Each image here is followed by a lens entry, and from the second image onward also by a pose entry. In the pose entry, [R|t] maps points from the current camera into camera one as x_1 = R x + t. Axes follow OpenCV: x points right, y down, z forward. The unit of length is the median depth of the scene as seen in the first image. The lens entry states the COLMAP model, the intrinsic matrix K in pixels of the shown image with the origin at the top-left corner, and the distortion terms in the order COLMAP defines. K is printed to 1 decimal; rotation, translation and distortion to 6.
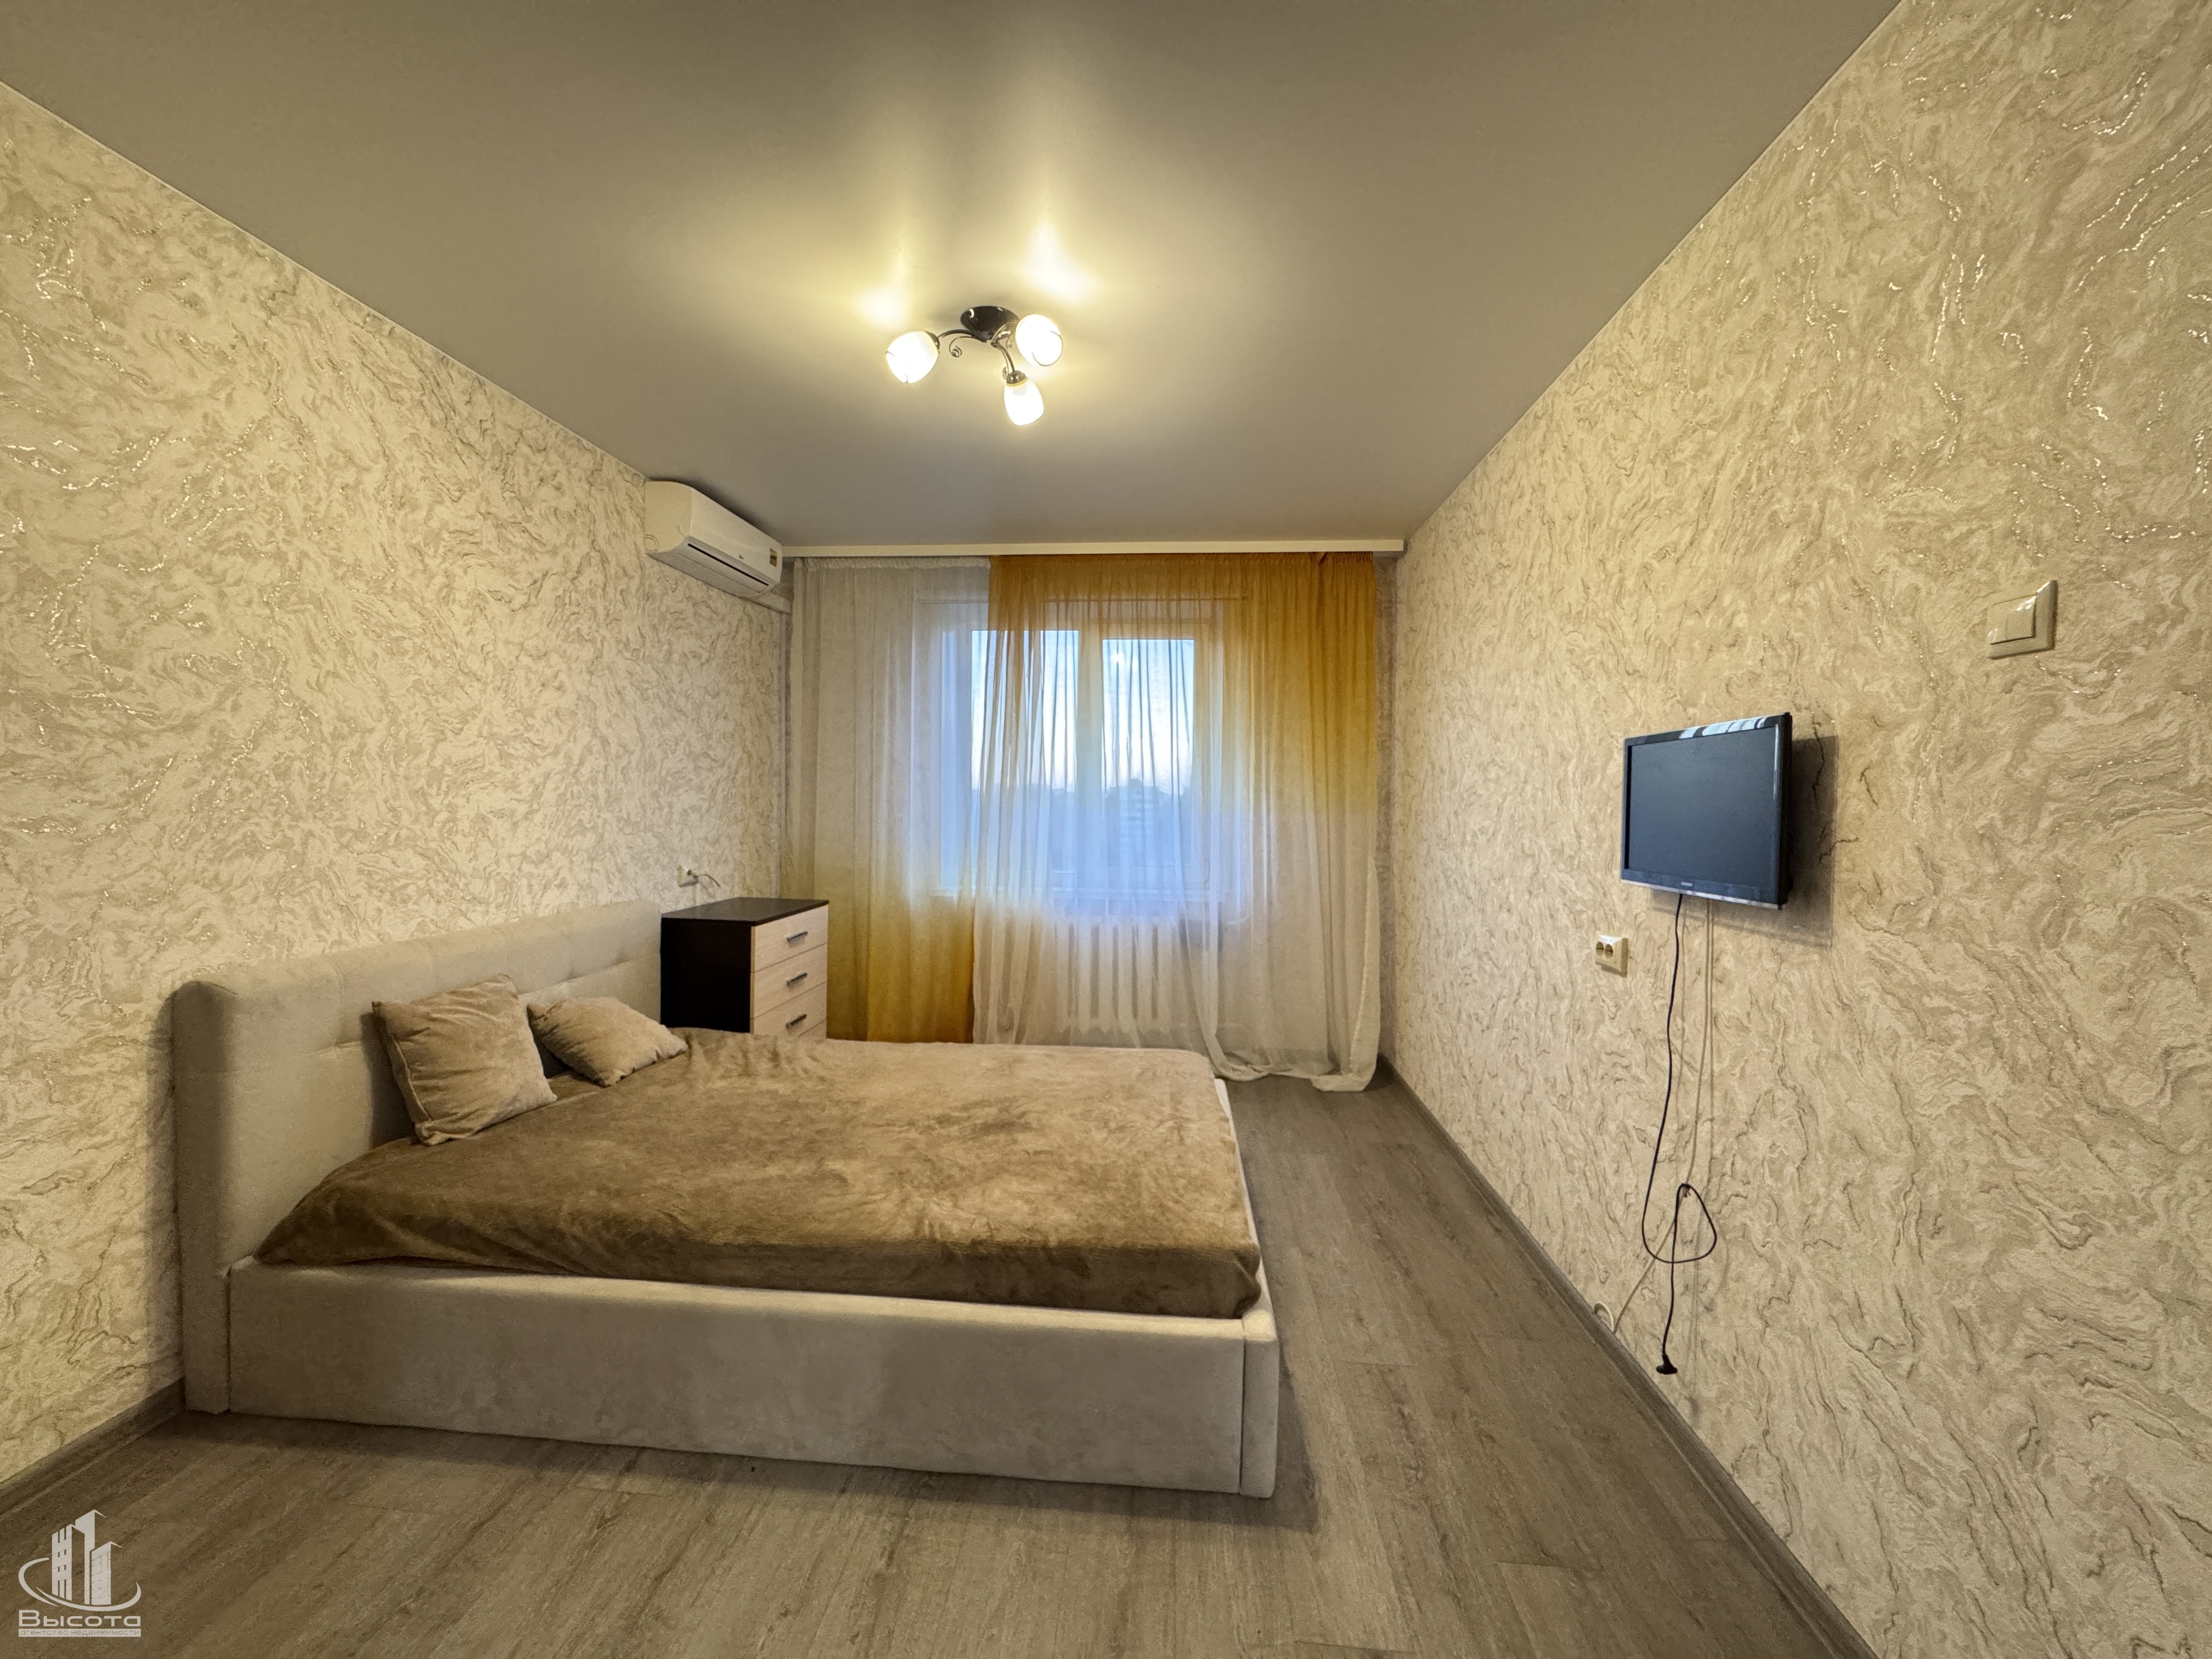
lens RADIAL K [[882.7, 0, 1127.0], [0, 882.7, 831.6], [0, 0, 1]] dist [-0.005012, 0.000662]
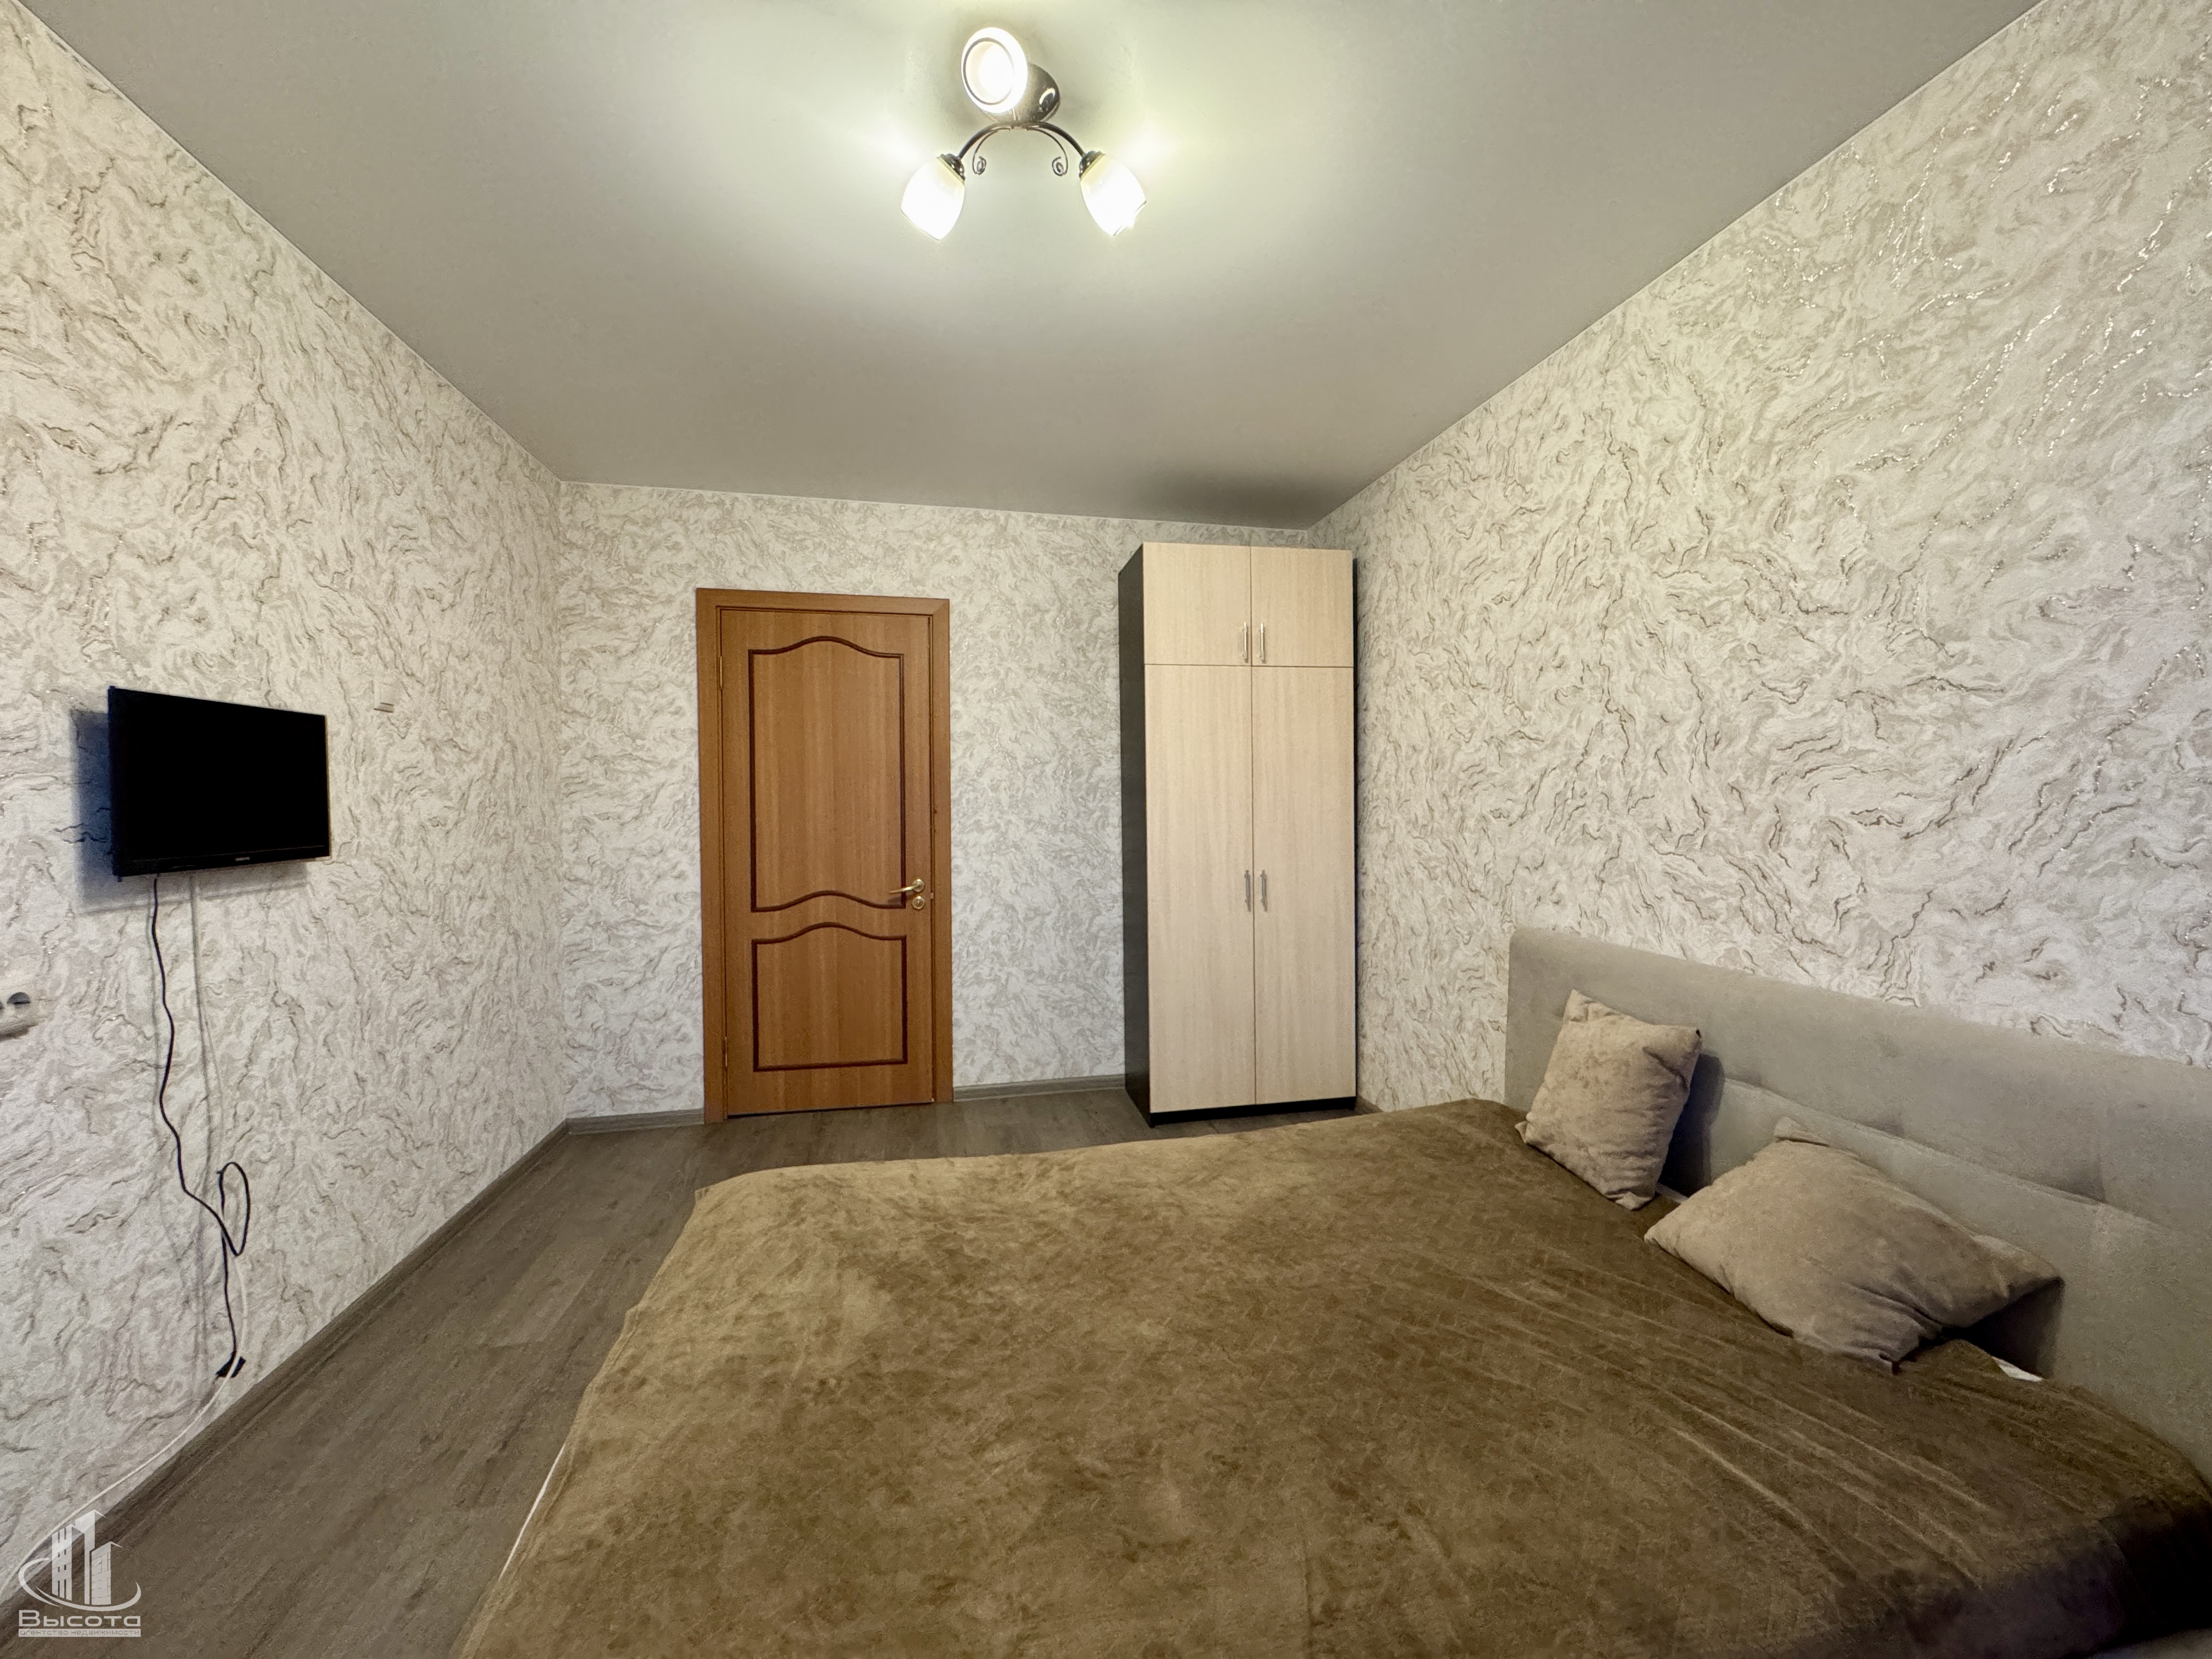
lens RADIAL K [[882.7, 0, 1120.6], [0, 882.7, 839.2], [0, 0, 1]] dist [-0.005012, 0.000662]
pose [[0.961207, -0.038320, 0.273154, -0.591554], [0.038207, 0.999253, 0.005735, 0.048652], [-0.273170, 0.004924, 0.961953, -0.272798]]
